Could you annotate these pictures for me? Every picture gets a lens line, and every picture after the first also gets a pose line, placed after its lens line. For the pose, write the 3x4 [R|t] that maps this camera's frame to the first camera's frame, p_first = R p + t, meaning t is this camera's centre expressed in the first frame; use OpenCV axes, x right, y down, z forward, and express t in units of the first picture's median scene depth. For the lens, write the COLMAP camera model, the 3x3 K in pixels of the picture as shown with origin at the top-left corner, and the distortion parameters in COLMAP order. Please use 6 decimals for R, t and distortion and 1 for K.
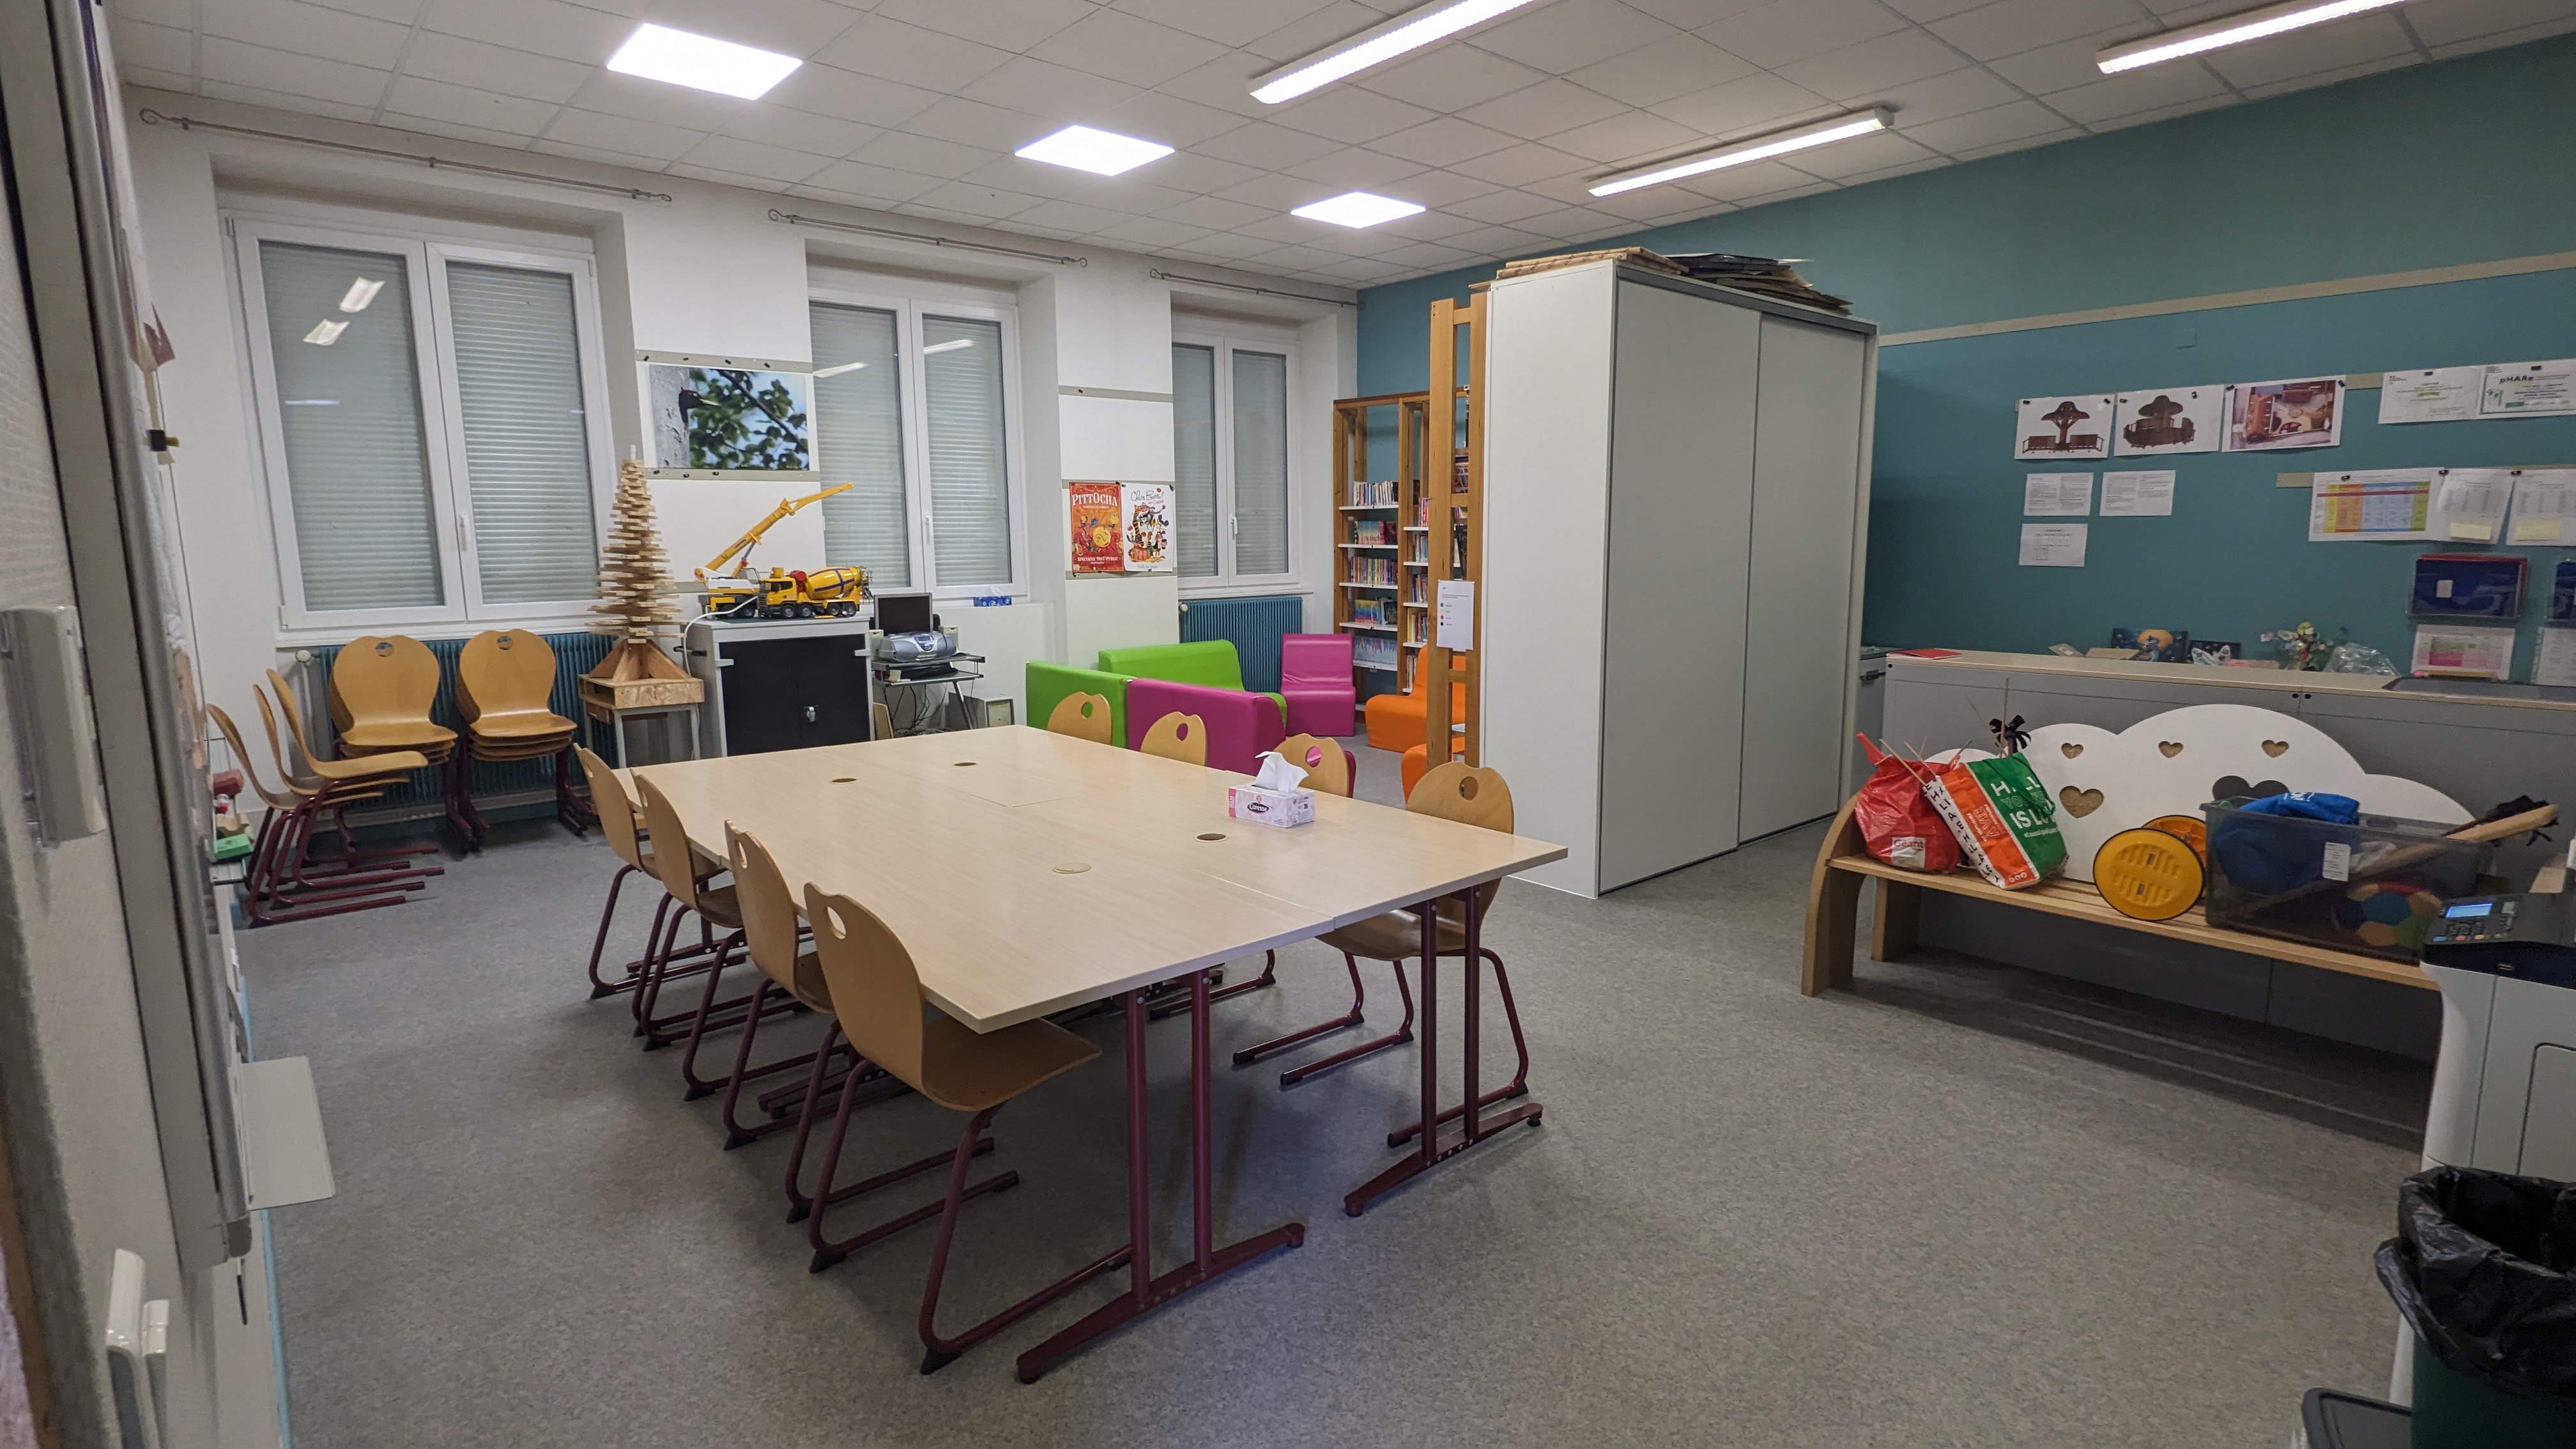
lens RADIAL K [[1250.2, 0, 1299.6], [0, 1250.2, 723.1], [0, 0, 1]] dist [0.000779, 0.000328]
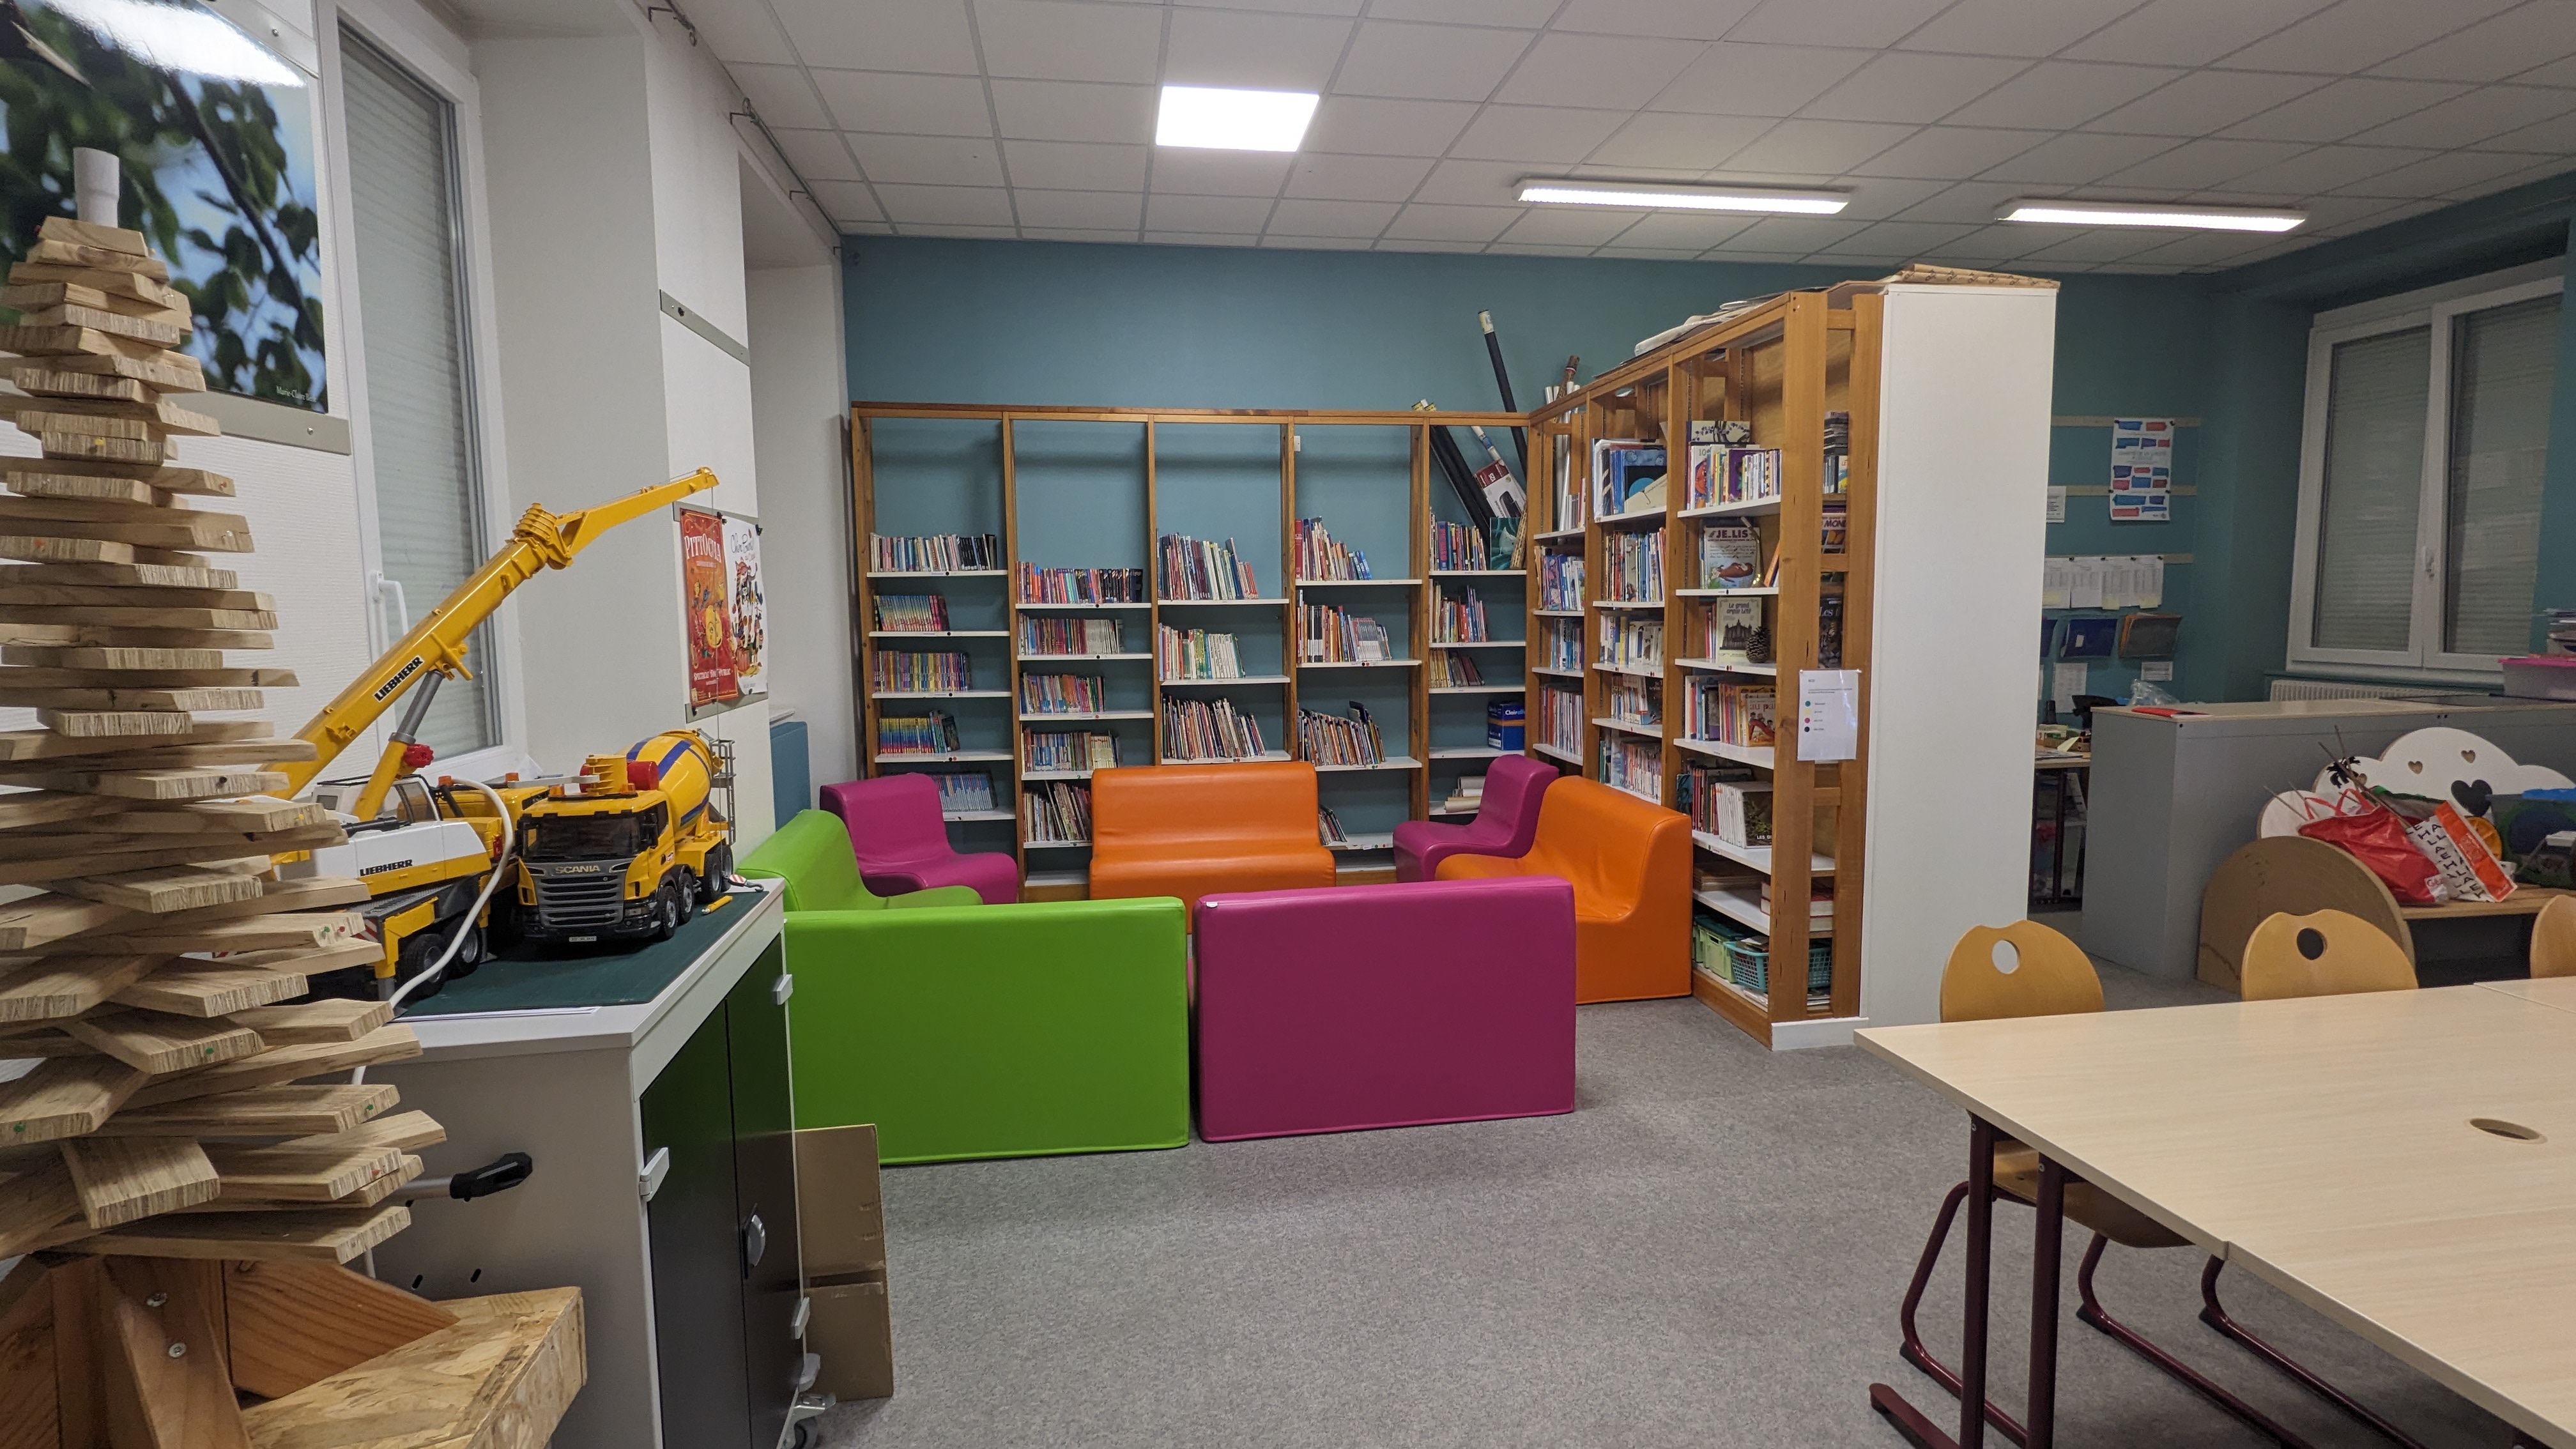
lens RADIAL K [[1250.2, 0, 1292.4], [0, 1250.2, 716.1], [0, 0, 1]] dist [0.000779, 0.000328]
pose [[0.531839, -0.081833, 0.842883, -0.530603], [0.138208, 0.990363, 0.008946, -0.108310], [-0.835492, 0.111735, 0.538023, 0.684036]]
